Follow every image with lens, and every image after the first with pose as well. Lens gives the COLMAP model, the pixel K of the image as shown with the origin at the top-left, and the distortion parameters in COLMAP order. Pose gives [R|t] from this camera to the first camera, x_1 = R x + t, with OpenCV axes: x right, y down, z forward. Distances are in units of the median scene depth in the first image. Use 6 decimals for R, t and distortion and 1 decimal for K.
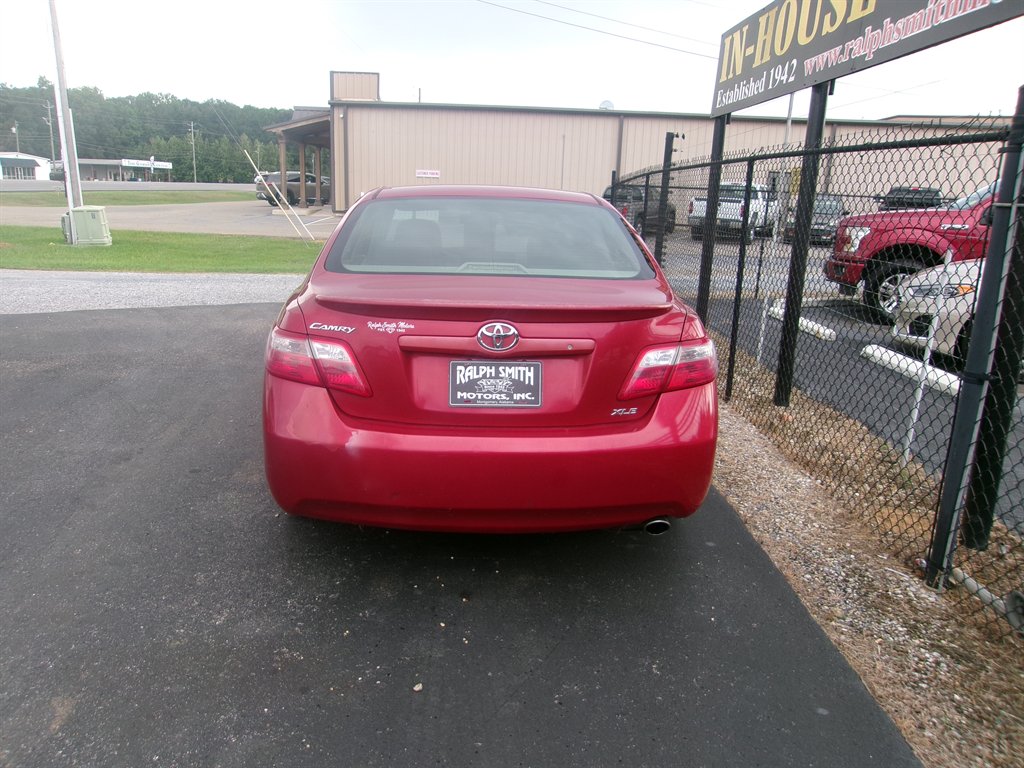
lens RADIAL K [[800.7, 0, 500.9], [0, 800.7, 381.3], [0, 0, 1]] dist [-0.043708, 0.091351]
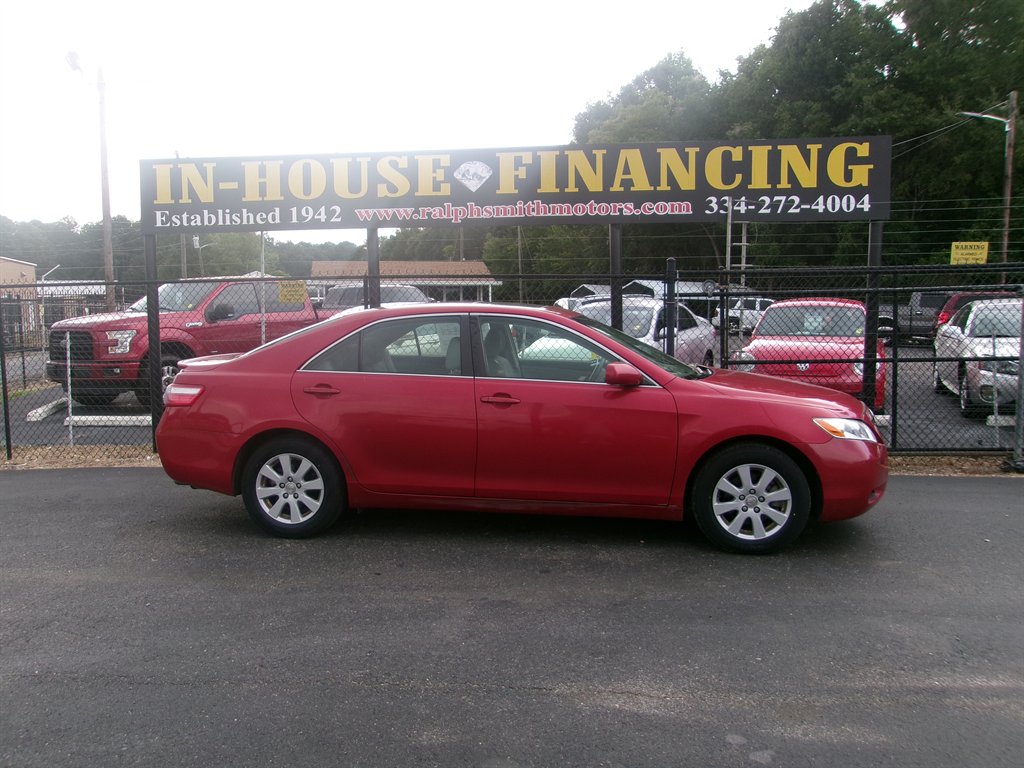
lens RADIAL K [[800.7, 0, 504.3], [0, 800.7, 384.1], [0, 0, 1]] dist [-0.043708, 0.091351]
pose [[0.114599, -0.130005, 0.984868, -1.334971], [0.243287, 0.964883, 0.099058, -0.234731], [-0.963161, 0.228253, 0.142203, 0.803052]]
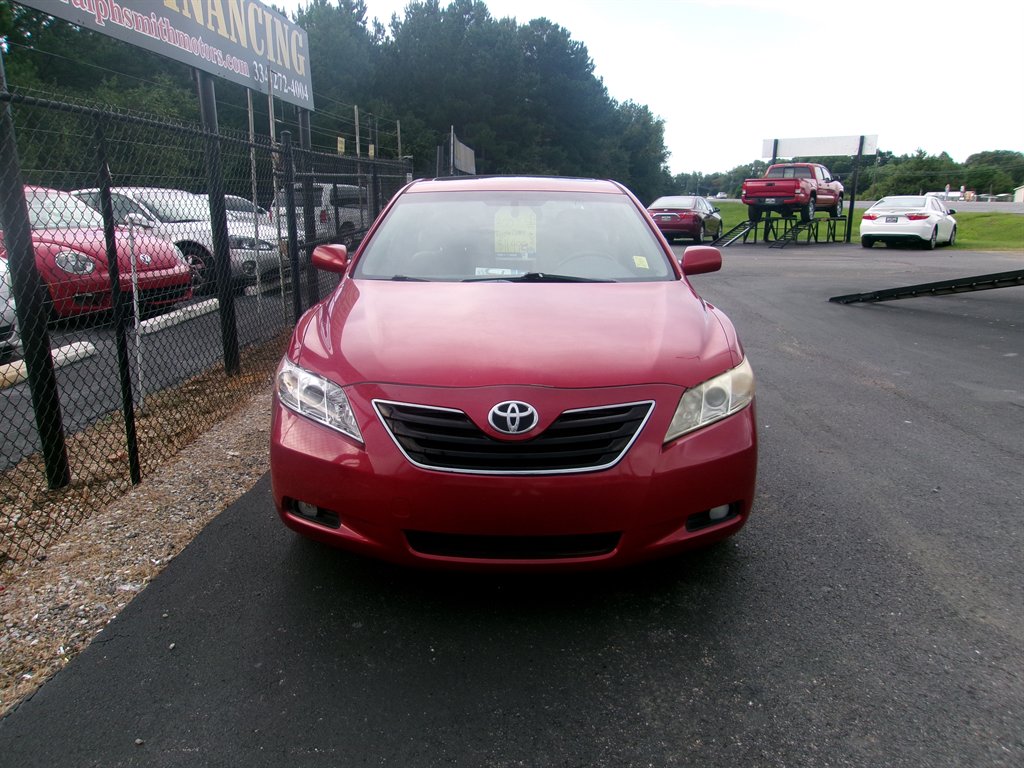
lens RADIAL K [[800.7, 0, 497.9], [0, 800.7, 385.4], [0, 0, 1]] dist [-0.043708, 0.091351]
pose [[-0.997135, -0.041186, 0.063443, -0.084107], [-0.007782, 0.890168, 0.455567, -0.496357], [-0.075238, 0.453768, -0.887938, 2.146598]]
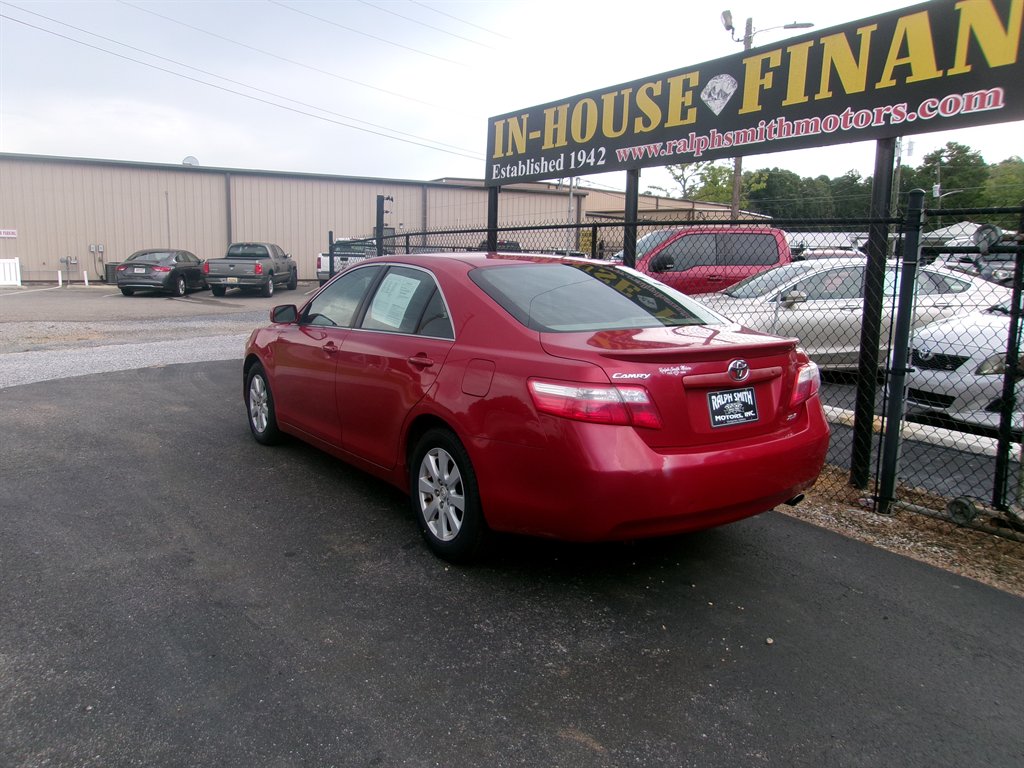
lens RADIAL K [[800.7, 0, 503.3], [0, 800.7, 386.1], [0, 0, 1]] dist [-0.043708, 0.091351]
pose [[0.855529, -0.101421, 0.507725, -0.597407], [0.131195, 0.991088, -0.023091, -0.029723], [-0.500858, 0.086366, 0.861210, 0.033870]]
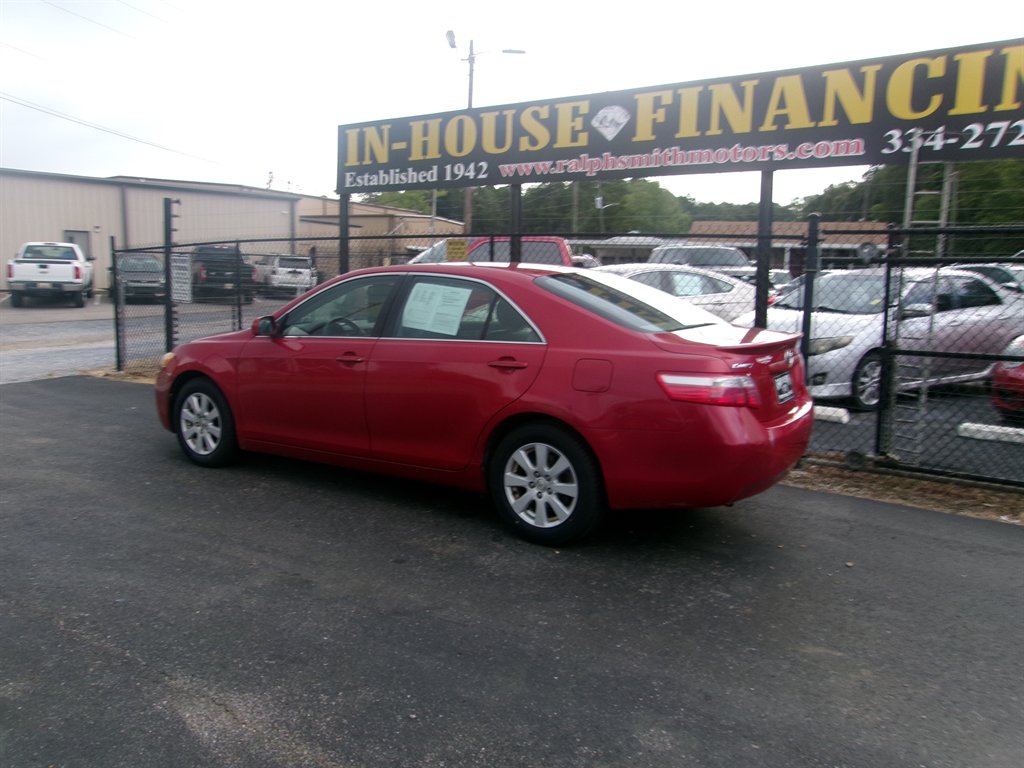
lens RADIAL K [[800.7, 0, 503.9], [0, 800.7, 385.6], [0, 0, 1]] dist [-0.043708, 0.091351]
pose [[0.589757, -0.142454, 0.794917, -0.992481], [0.190868, 0.981020, 0.034198, -0.099205], [-0.784701, 0.131556, 0.605754, 0.276571]]
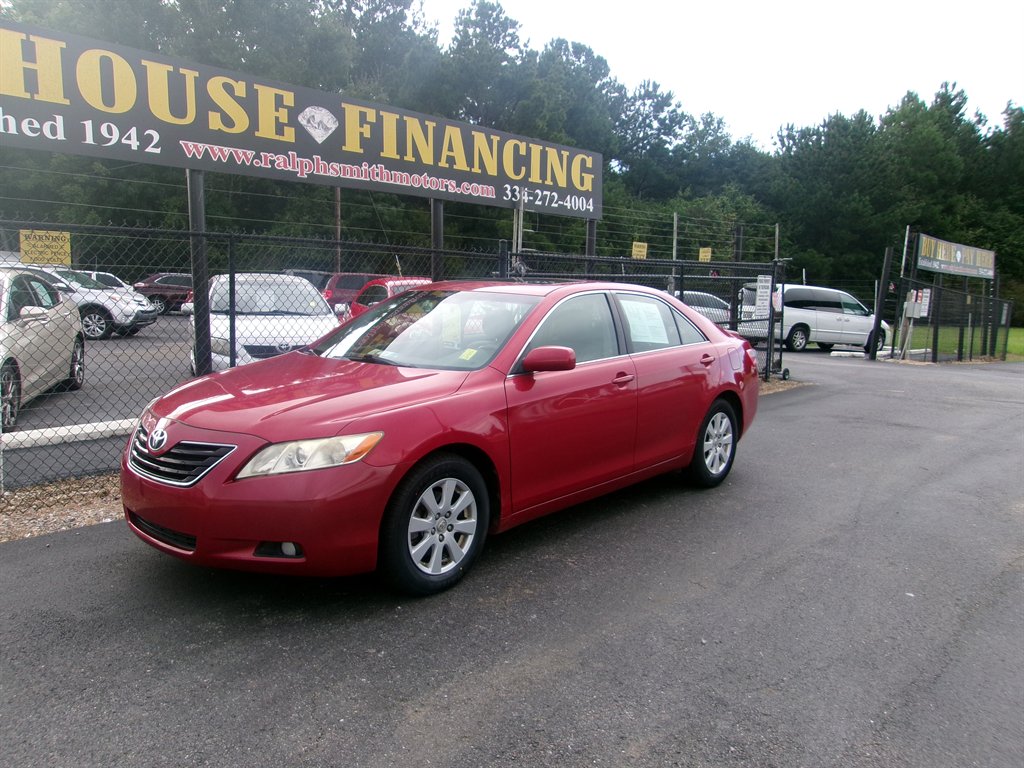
lens RADIAL K [[800.7, 0, 501.4], [0, 800.7, 385.7], [0, 0, 1]] dist [-0.043708, 0.091351]
pose [[-0.714802, -0.133343, 0.686497, -0.862777], [0.118682, 0.944284, 0.306989, -0.483009], [-0.689183, 0.300911, -0.659150, 1.940553]]
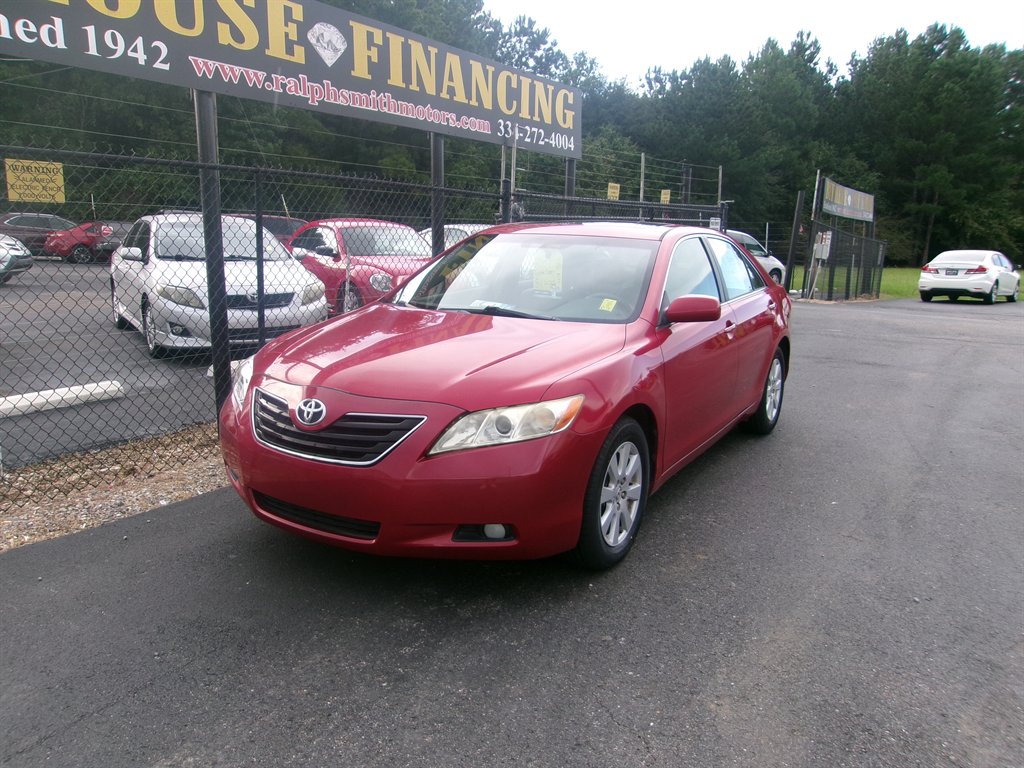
lens RADIAL K [[800.7, 0, 498.9], [0, 800.7, 385.3], [0, 0, 1]] dist [-0.043708, 0.091351]
pose [[-0.820531, -0.157860, 0.549371, -0.570479], [0.084540, 0.917023, 0.389771, -0.500386], [-0.565315, 0.366263, -0.739101, 2.073968]]
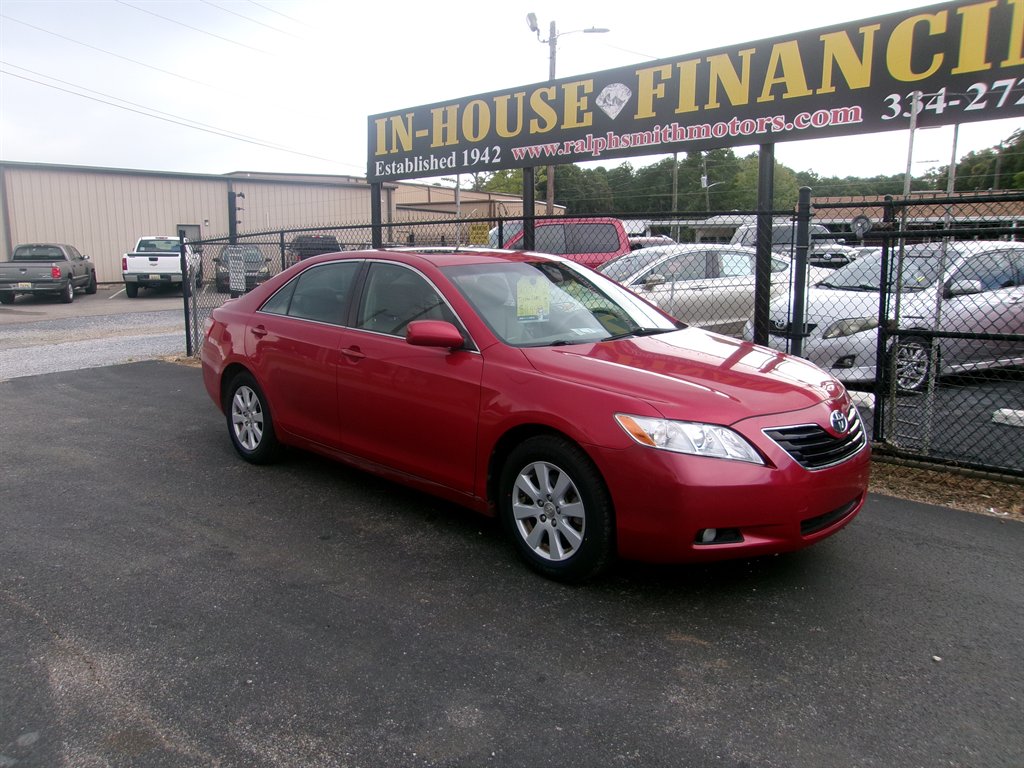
lens RADIAL K [[800.7, 0, 503.7], [0, 800.7, 384.7], [0, 0, 1]] dist [-0.043708, 0.091351]
pose [[0.695557, -0.157158, 0.701072, -0.855276], [0.196140, 0.980254, 0.025144, -0.054459], [-0.691180, 0.120019, 0.712647, 0.103484]]
